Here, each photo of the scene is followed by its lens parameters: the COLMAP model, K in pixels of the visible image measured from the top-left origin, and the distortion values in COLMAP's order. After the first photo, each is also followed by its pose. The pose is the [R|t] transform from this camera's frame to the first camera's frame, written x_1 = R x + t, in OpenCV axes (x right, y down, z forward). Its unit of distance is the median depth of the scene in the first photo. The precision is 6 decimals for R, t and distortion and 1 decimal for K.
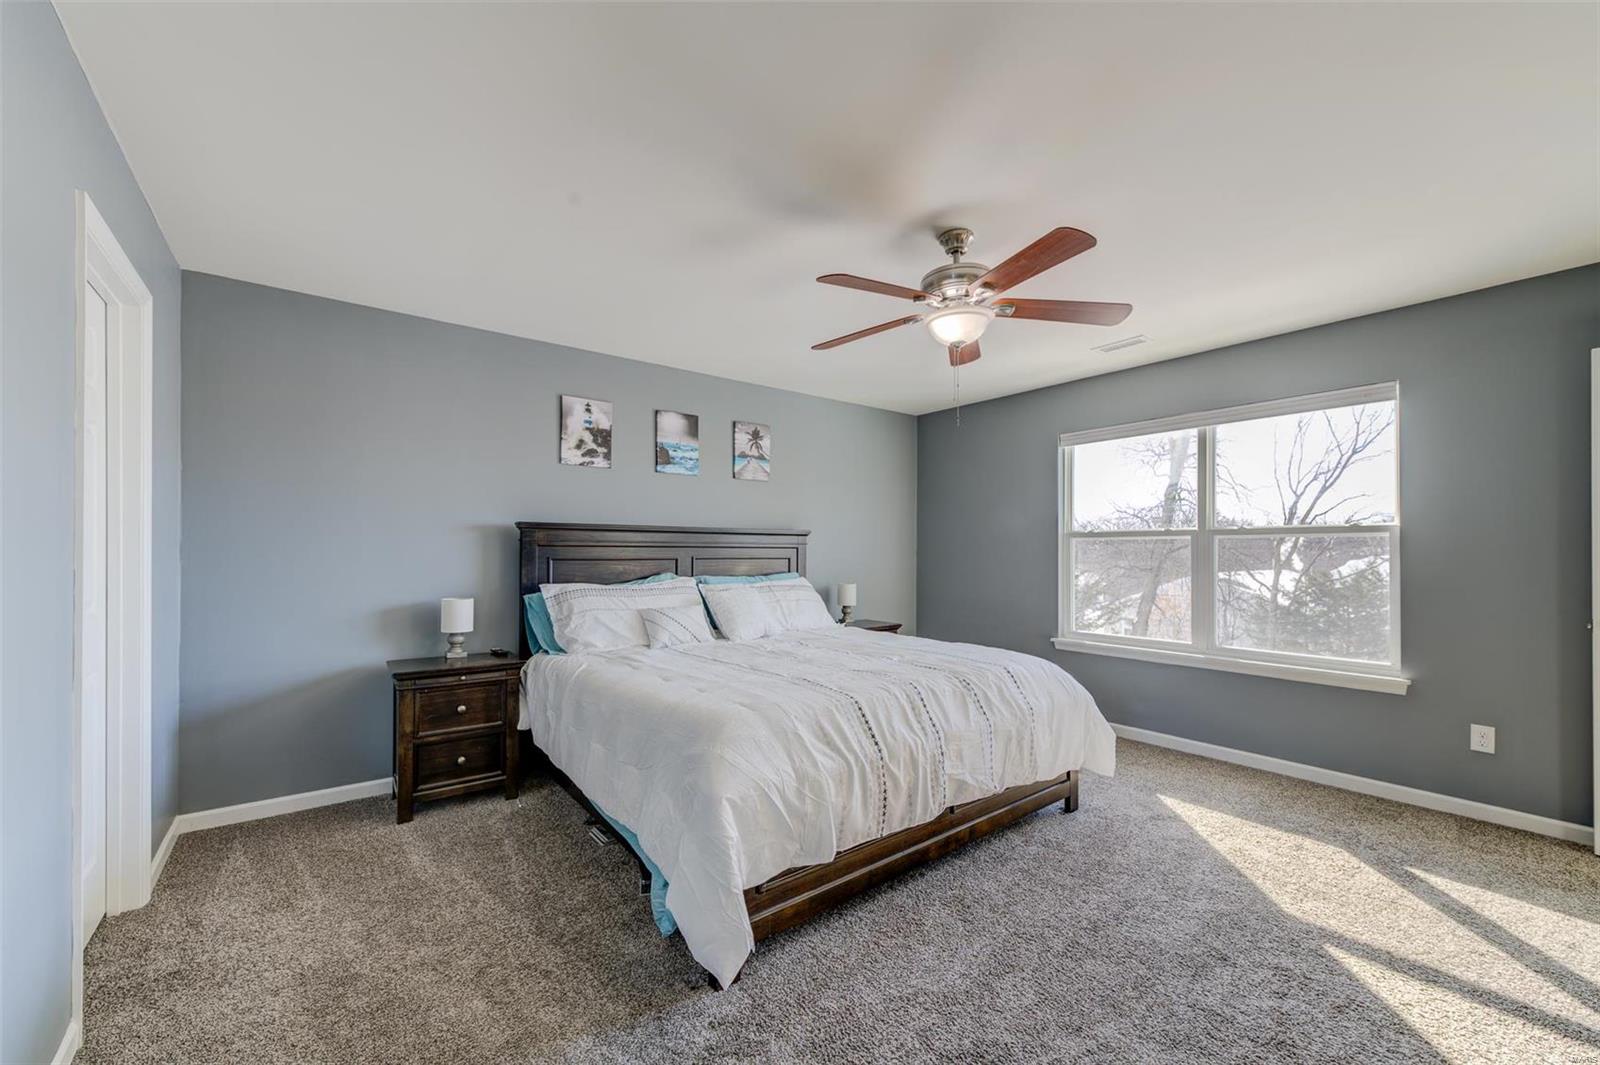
lens RADIAL K [[628.6, 0, 807.6], [0, 628.6, 541.4], [0, 0, 1]] dist [0.005816, -0.000969]
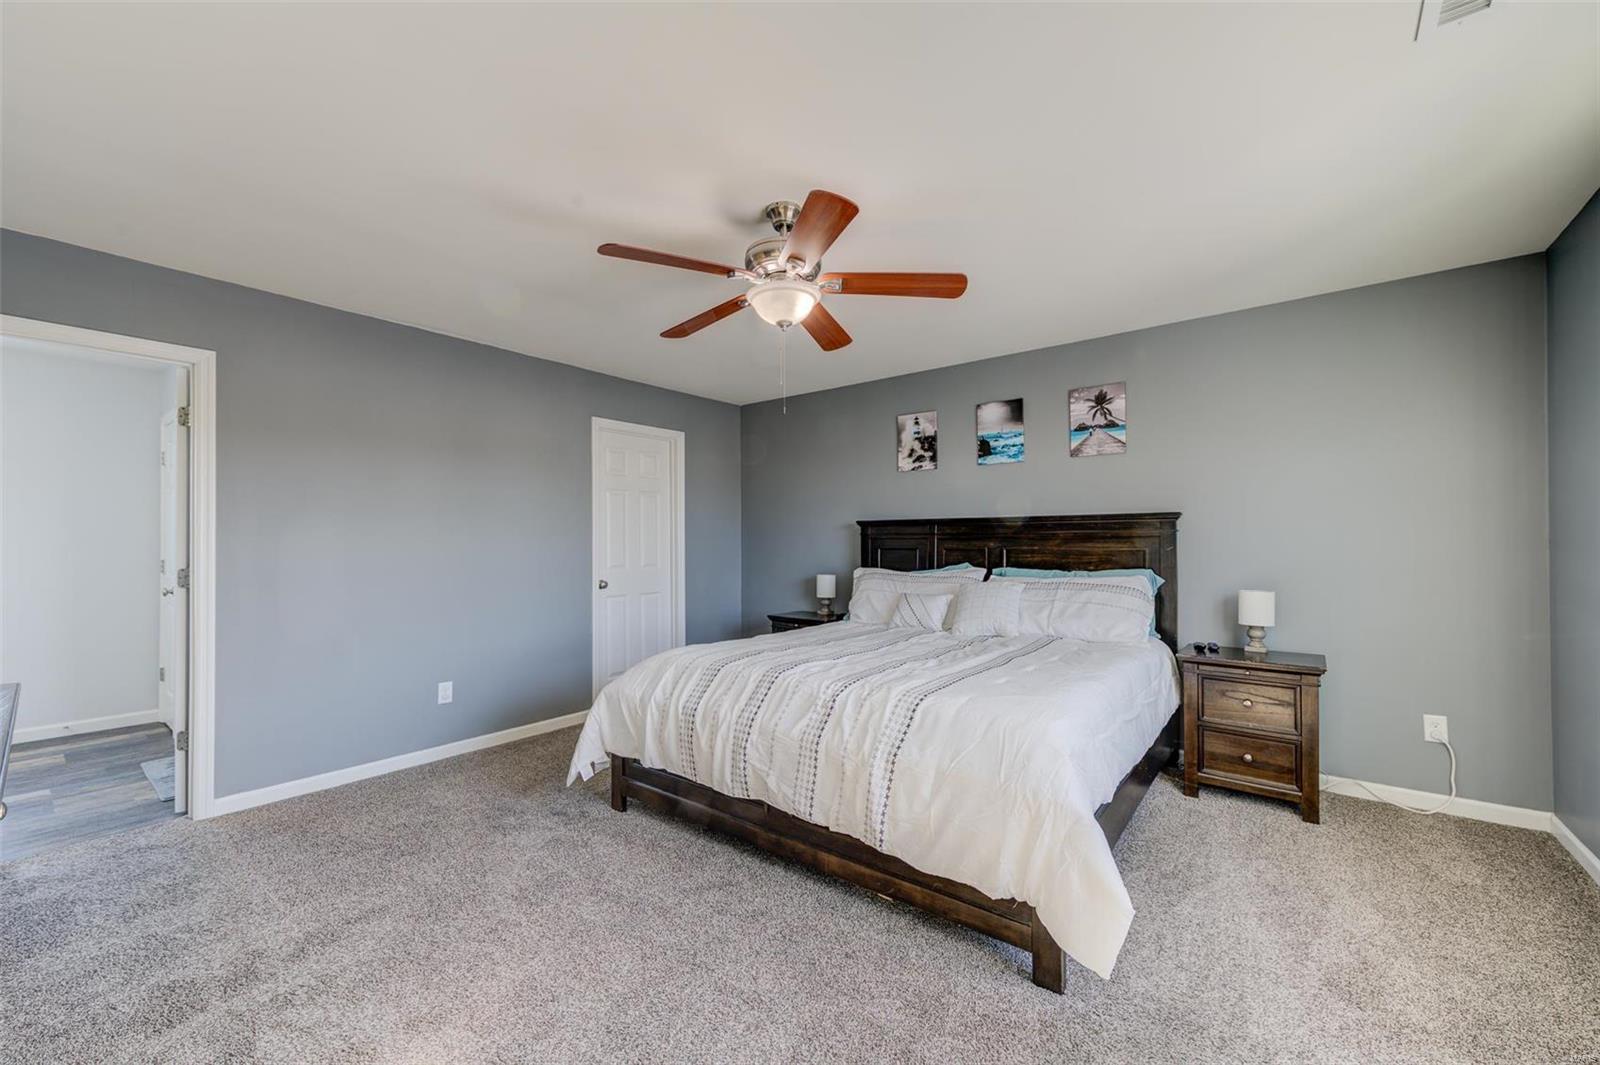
lens RADIAL K [[628.6, 0, 814.8], [0, 628.6, 538.7], [0, 0, 1]] dist [0.005816, -0.000969]
pose [[0.243829, -0.006915, -0.969793, 0.723023], [0.022653, 0.999742, -0.001433, 0.005835], [0.969554, -0.021619, 0.243923, 0.507769]]
